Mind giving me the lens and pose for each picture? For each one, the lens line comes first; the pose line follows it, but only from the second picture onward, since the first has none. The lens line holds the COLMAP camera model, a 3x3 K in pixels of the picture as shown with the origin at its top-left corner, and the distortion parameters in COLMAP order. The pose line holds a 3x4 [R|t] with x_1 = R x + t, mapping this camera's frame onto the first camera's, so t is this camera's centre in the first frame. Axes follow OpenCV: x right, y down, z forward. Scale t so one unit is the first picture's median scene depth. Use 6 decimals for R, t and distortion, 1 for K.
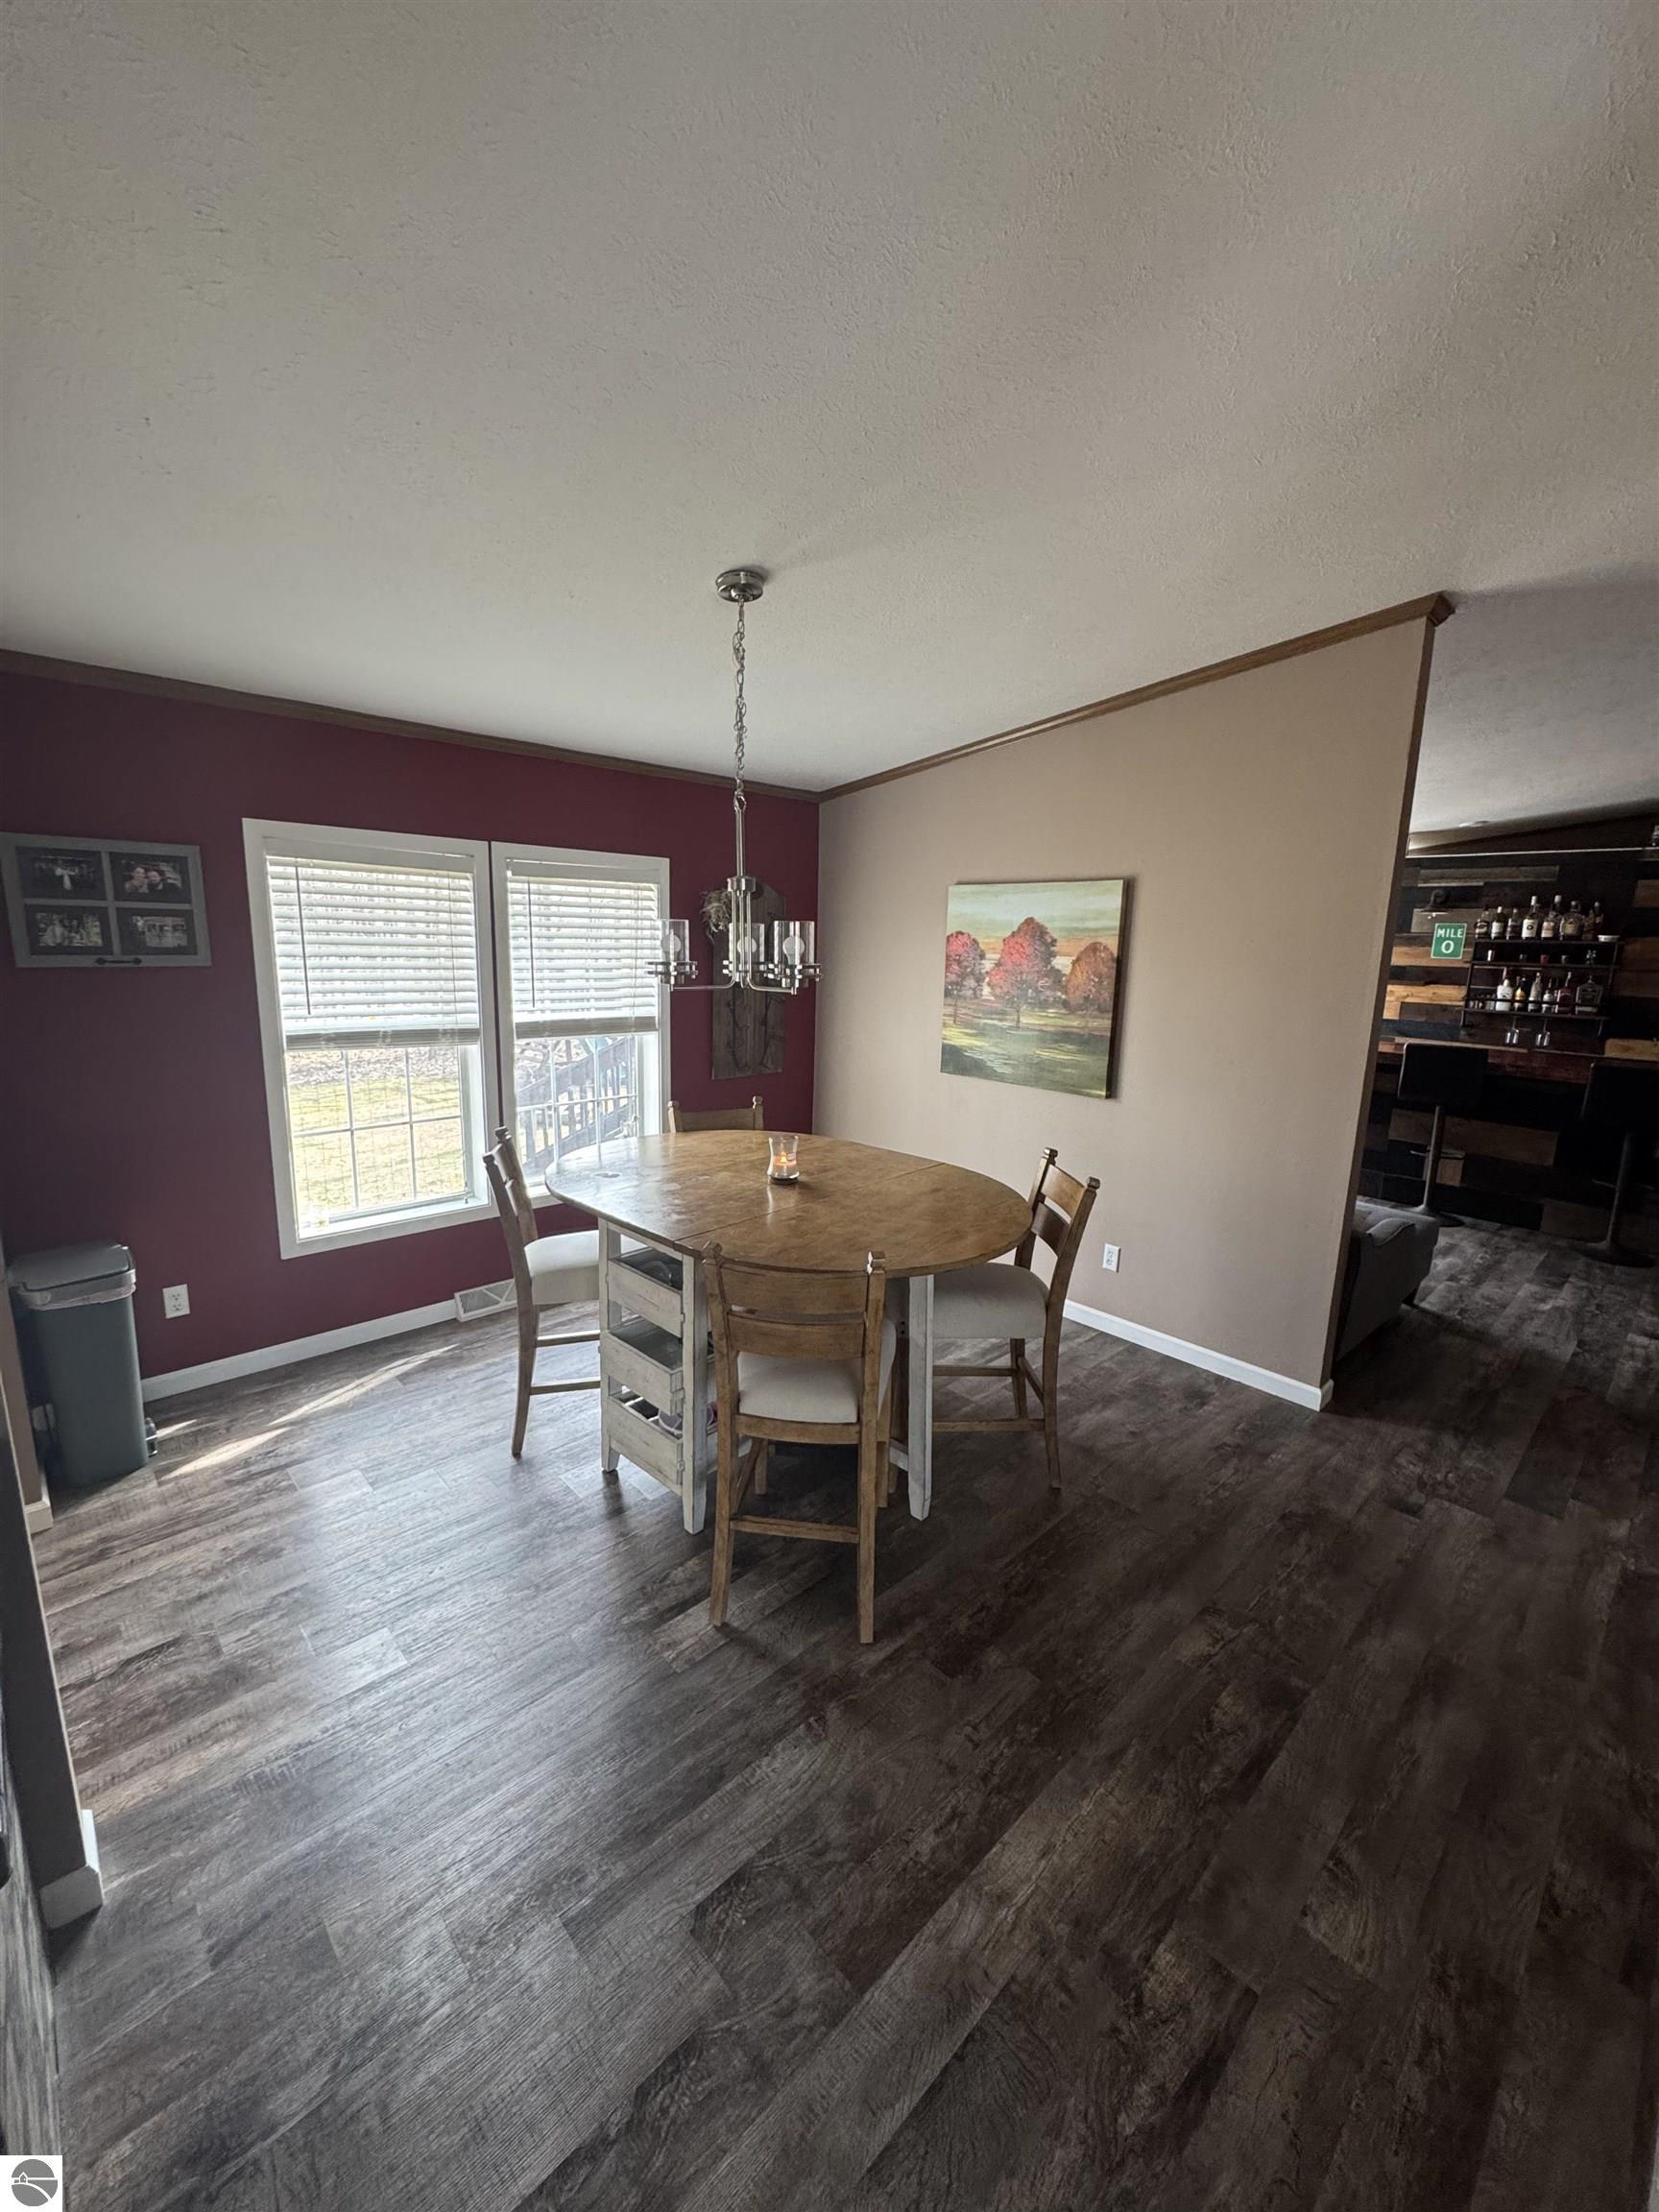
lens RADIAL K [[882.4, 0, 832.1], [0, 882.4, 1104.5], [0, 0, 1]] dist [-0.002440, -0.000537]
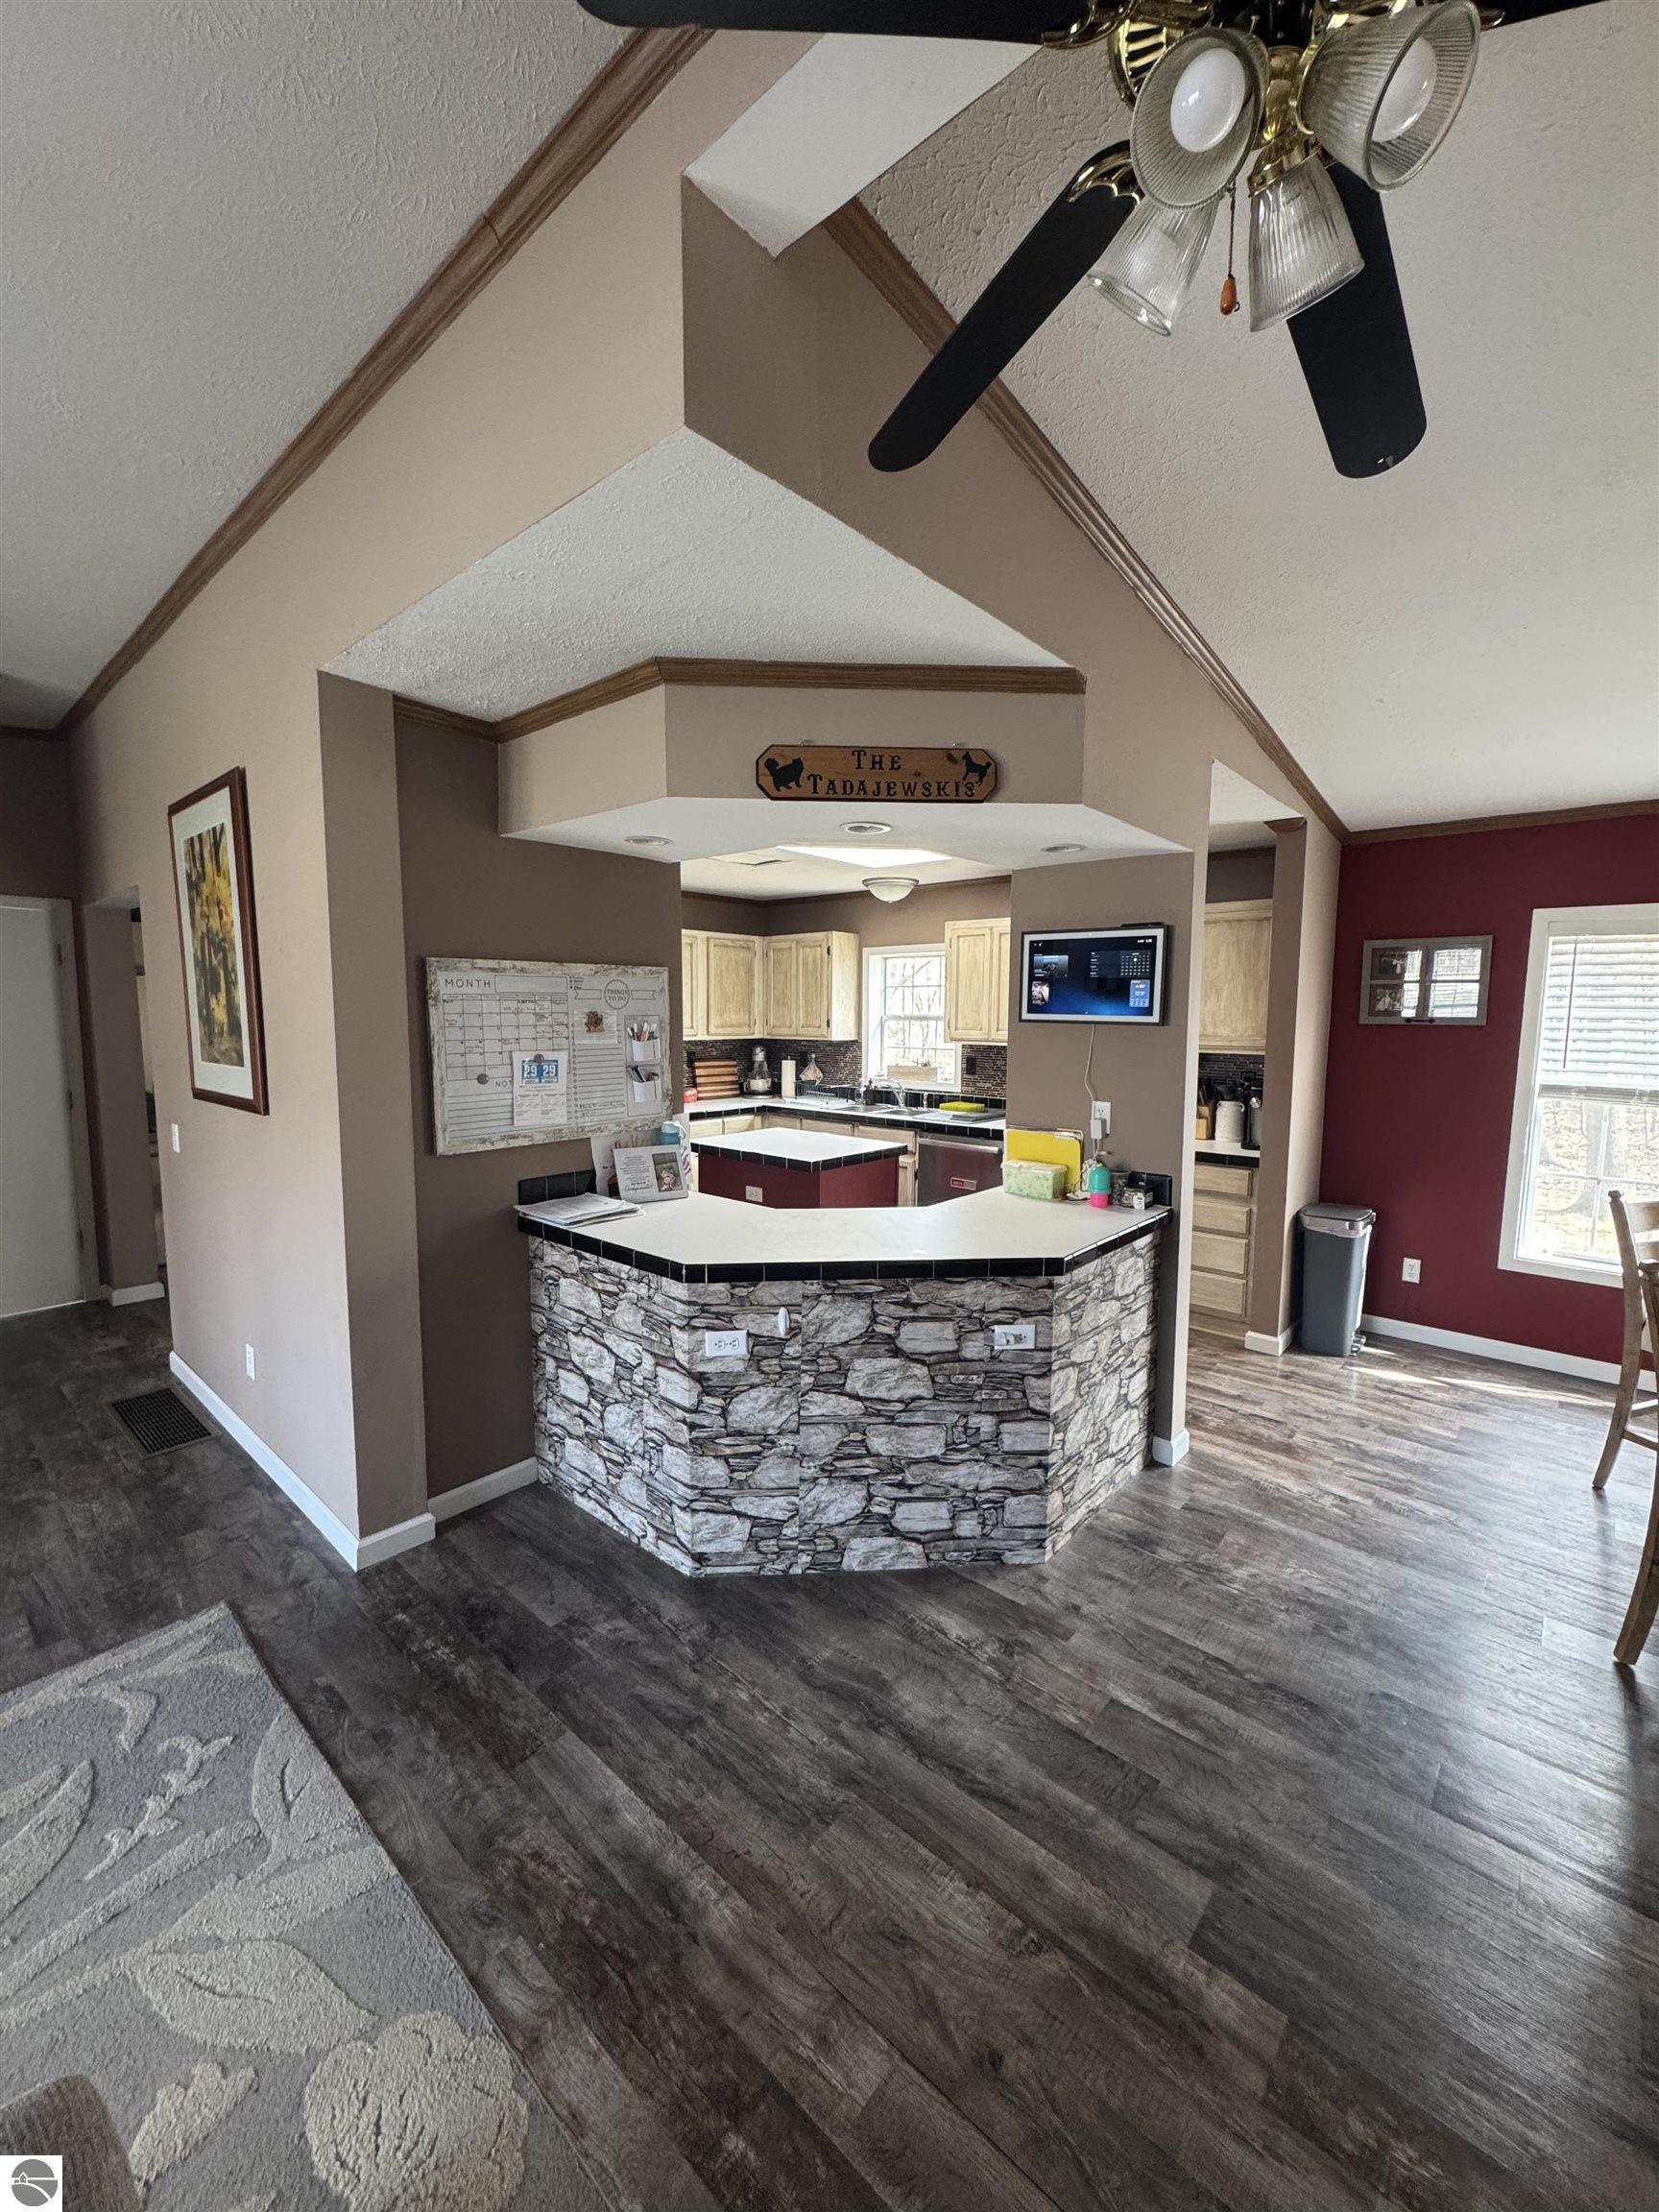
lens RADIAL K [[882.9, 0, 831.5], [0, 882.9, 1102.8], [0, 0, 1]] dist [-0.001843, -0.000274]
pose [[0.092104, 0.086463, -0.991988, 0.469208], [-0.193025, 0.978876, 0.067398, 0.049133], [0.976862, 0.185271, 0.106848, -0.061118]]
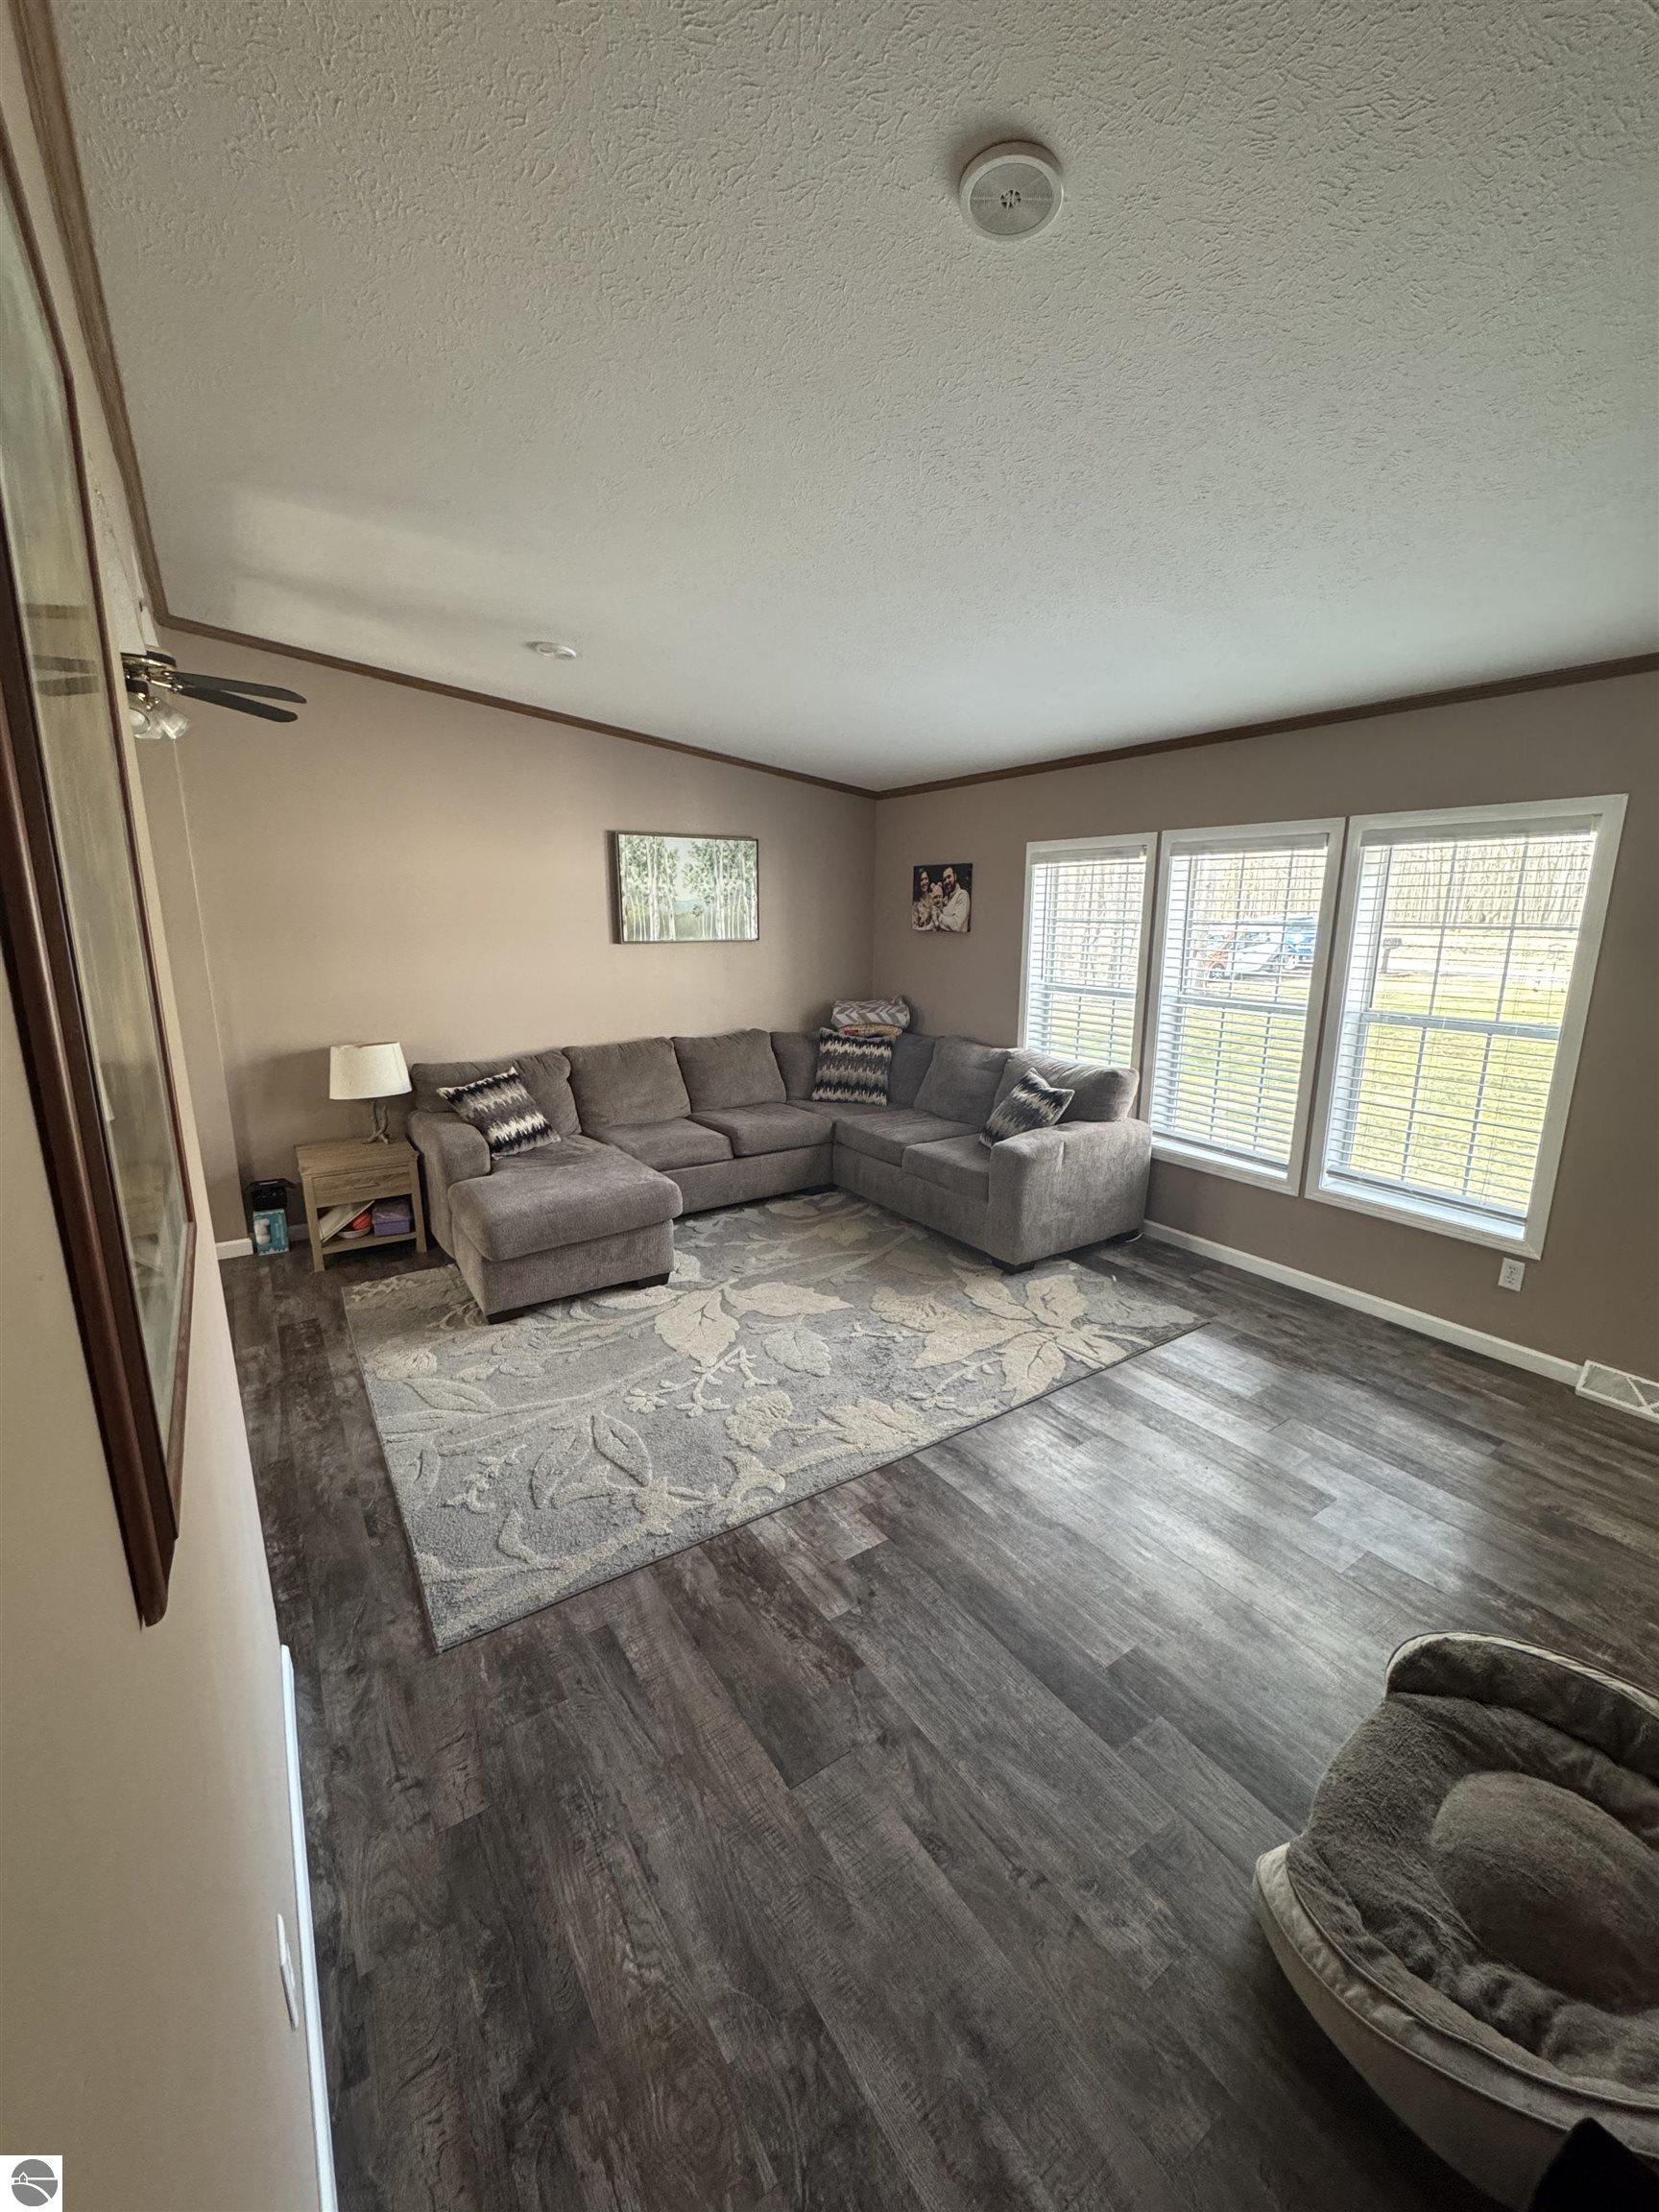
lens RADIAL K [[882.9, 0, 831.5], [0, 882.9, 1102.8], [0, 0, 1]] dist [-0.001843, -0.000274]
pose [[0.163571, -0.235268, 0.958068, -0.677537], [0.183354, 0.961477, 0.204801, 0.134891], [-0.969343, 0.142166, 0.200407, -0.818731]]
